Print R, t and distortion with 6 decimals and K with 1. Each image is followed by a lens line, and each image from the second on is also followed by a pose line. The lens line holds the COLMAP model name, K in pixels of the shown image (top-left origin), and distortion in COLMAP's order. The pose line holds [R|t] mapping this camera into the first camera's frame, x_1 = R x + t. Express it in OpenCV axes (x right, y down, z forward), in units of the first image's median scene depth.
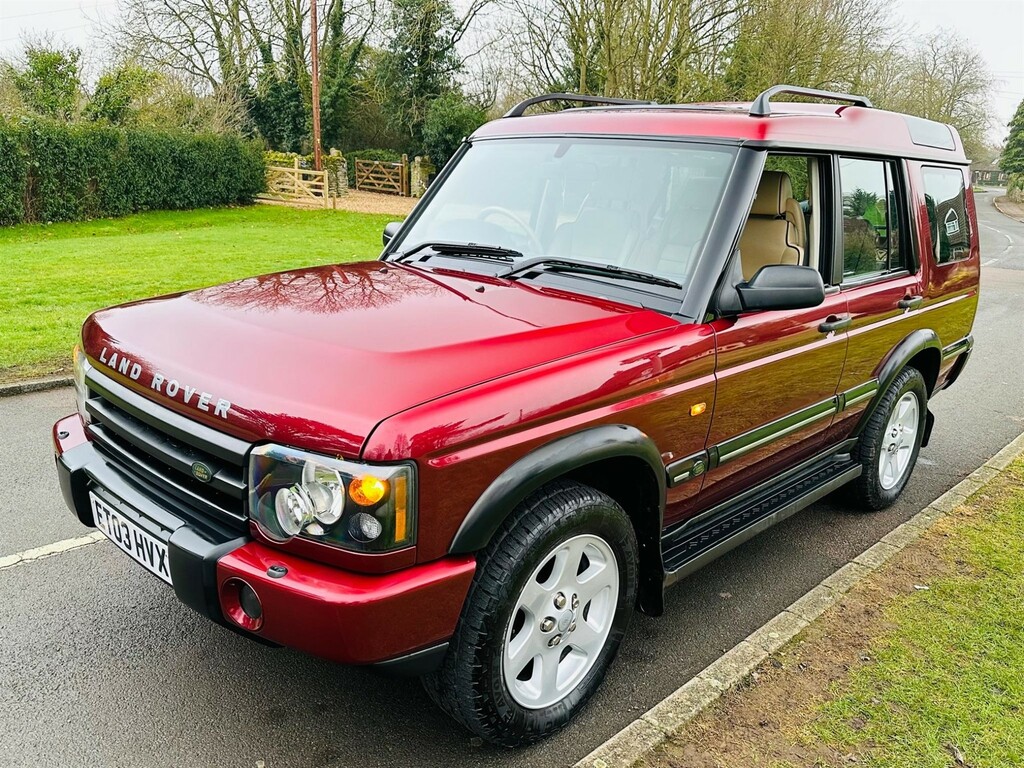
lens RADIAL K [[863.3, 0, 512.0], [0, 863.3, 384.0], [0, 0, 1]] dist [0.075269, -0.108311]
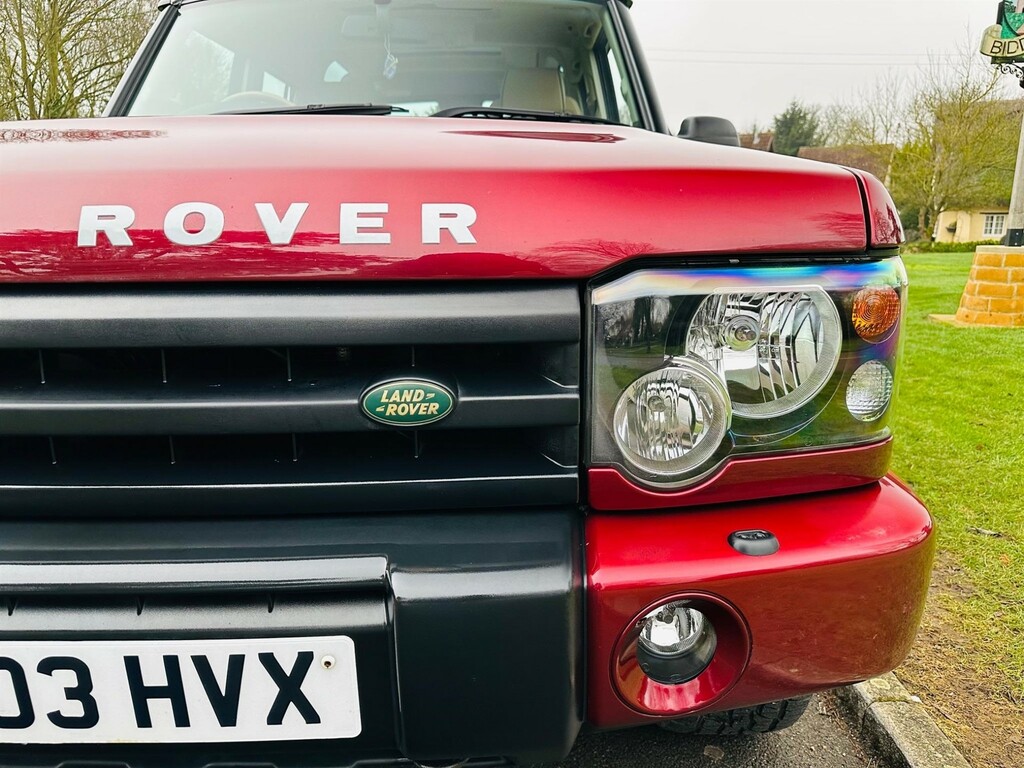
lens RADIAL K [[735.1, 0, 523.8], [0, 735.1, 391.0], [0, 0, 1]] dist [0.027674, -0.025173]
pose [[0.727571, -0.192165, 0.658569, -0.333704], [0.211296, 0.976071, 0.051375, 0.056544], [-0.652683, 0.101774, 0.750764, 0.454537]]
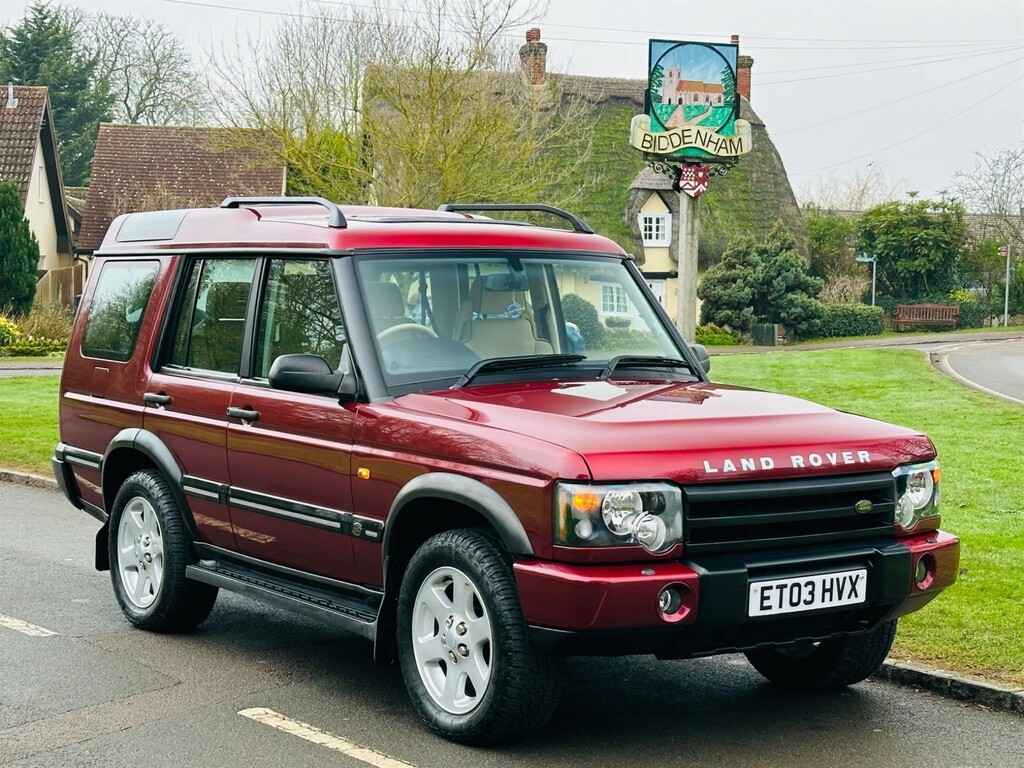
lens RADIAL K [[2011.8, 0, 559.3], [0, 2011.8, 382.5], [0, 0, 1]] dist [0.156994, 0.171786]
pose [[0.166780, -0.096618, 0.981249, -2.240693], [0.246850, 0.967586, 0.053316, -0.238947], [-0.954594, 0.233330, 0.185224, 0.516611]]
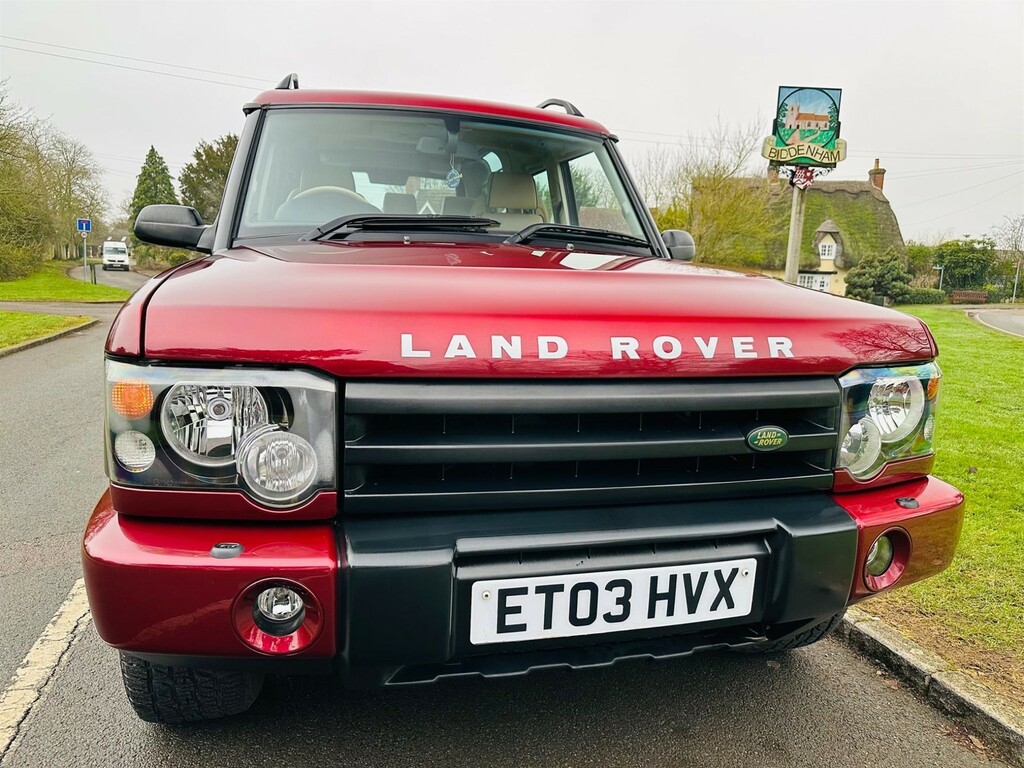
lens RADIAL K [[735.6, 0, 517.3], [0, 735.6, 385.4], [0, 0, 1]] dist [0.052446, -0.068018]
pose [[0.509657, -0.155189, 0.846266, -0.628524], [0.206879, 0.976845, 0.054543, -0.014847], [-0.835135, 0.147277, 0.529961, 0.525192]]
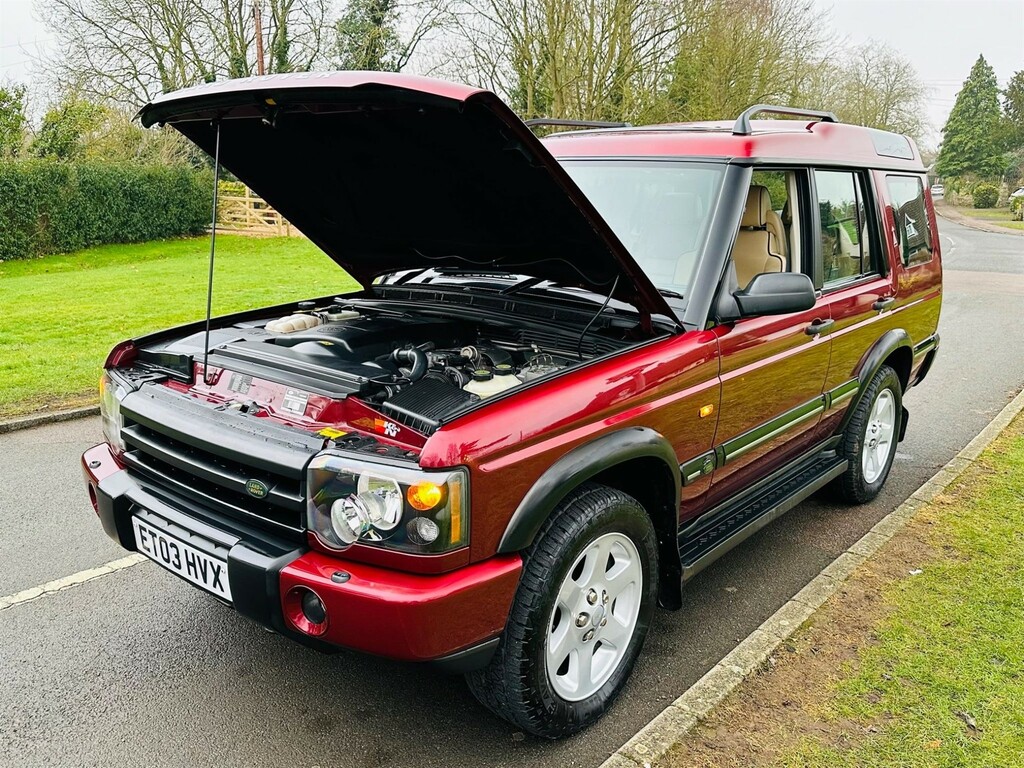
lens RADIAL K [[870.0, 0, 500.9], [0, 870.0, 380.7], [0, 0, 1]] dist [0.073939, -0.111040]
pose [[0.998158, -0.043999, 0.041759, -0.062170], [0.045116, 0.998638, -0.026195, 0.007112], [-0.040550, 0.028031, 0.998784, -0.046415]]
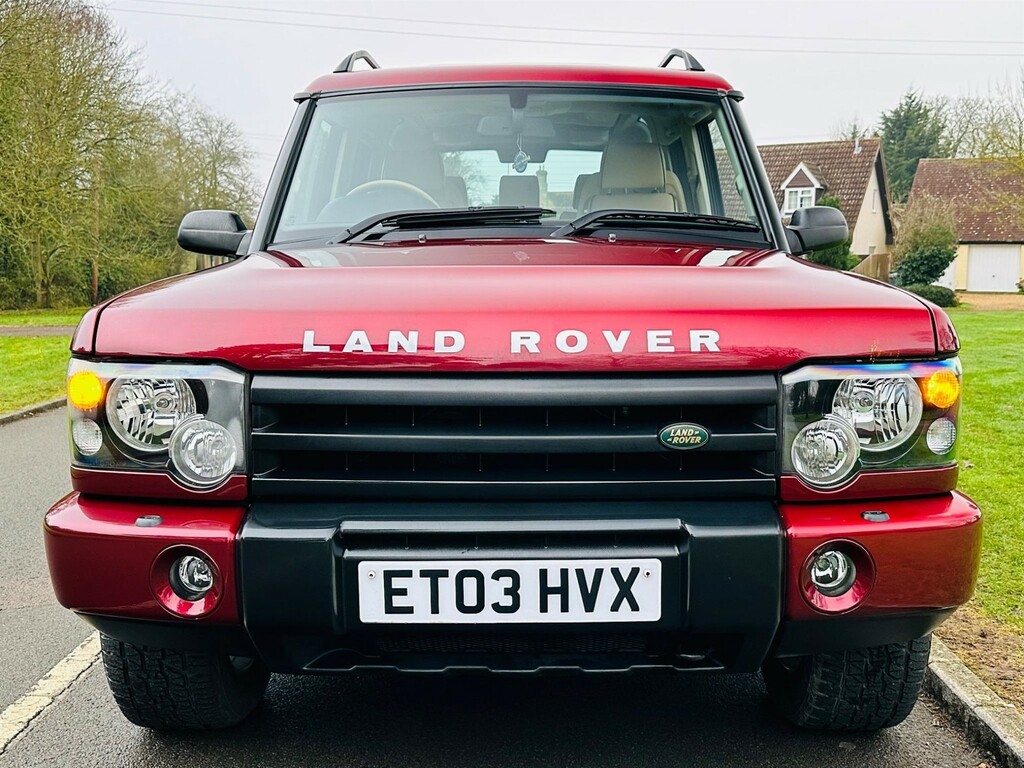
lens RADIAL K [[1098.5, 0, 528.8], [0, 1098.5, 395.8], [0, 0, 1]] dist [0.202106, -0.484428]
pose [[0.719445, -0.121495, 0.683840, -0.668312], [0.205935, 0.977622, -0.042967, 0.050752], [-0.663317, 0.171739, 0.728366, 0.263728]]
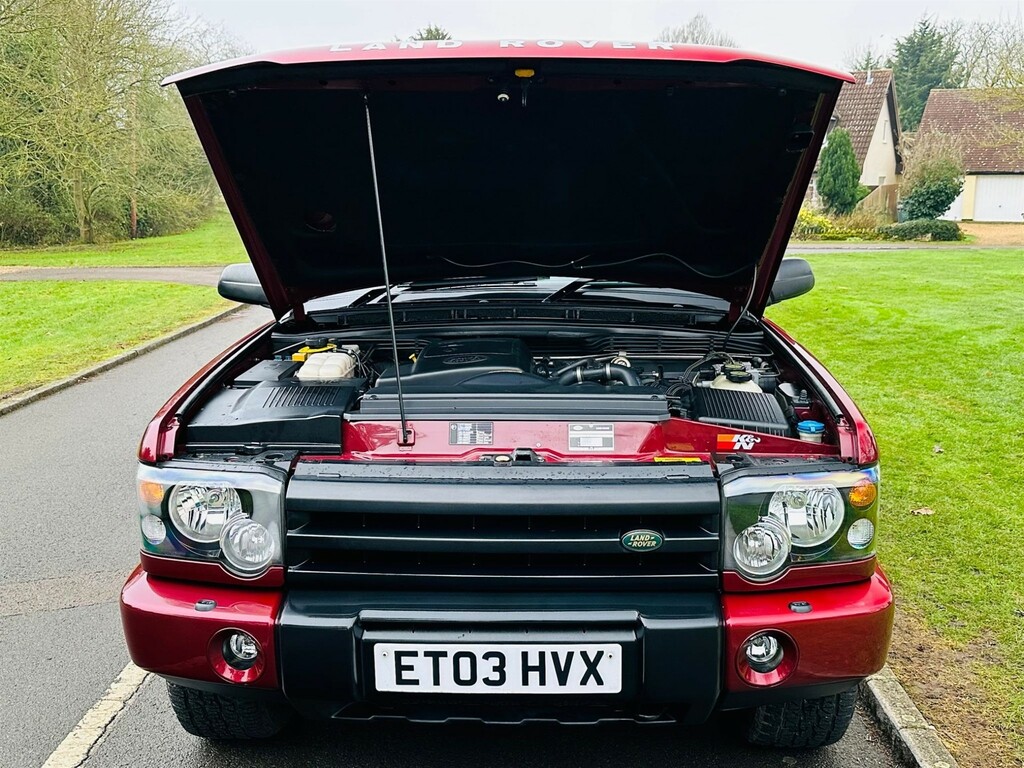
lens RADIAL K [[1058.0, 0, 513.1], [0, 1058.0, 389.9], [0, 0, 1]] dist [0.176754, -0.388472]
pose [[0.741252, -0.170738, 0.649148, -0.697497], [0.204804, 0.978521, 0.023507, -0.060719], [-0.639218, 0.115523, 0.760299, 0.165568]]
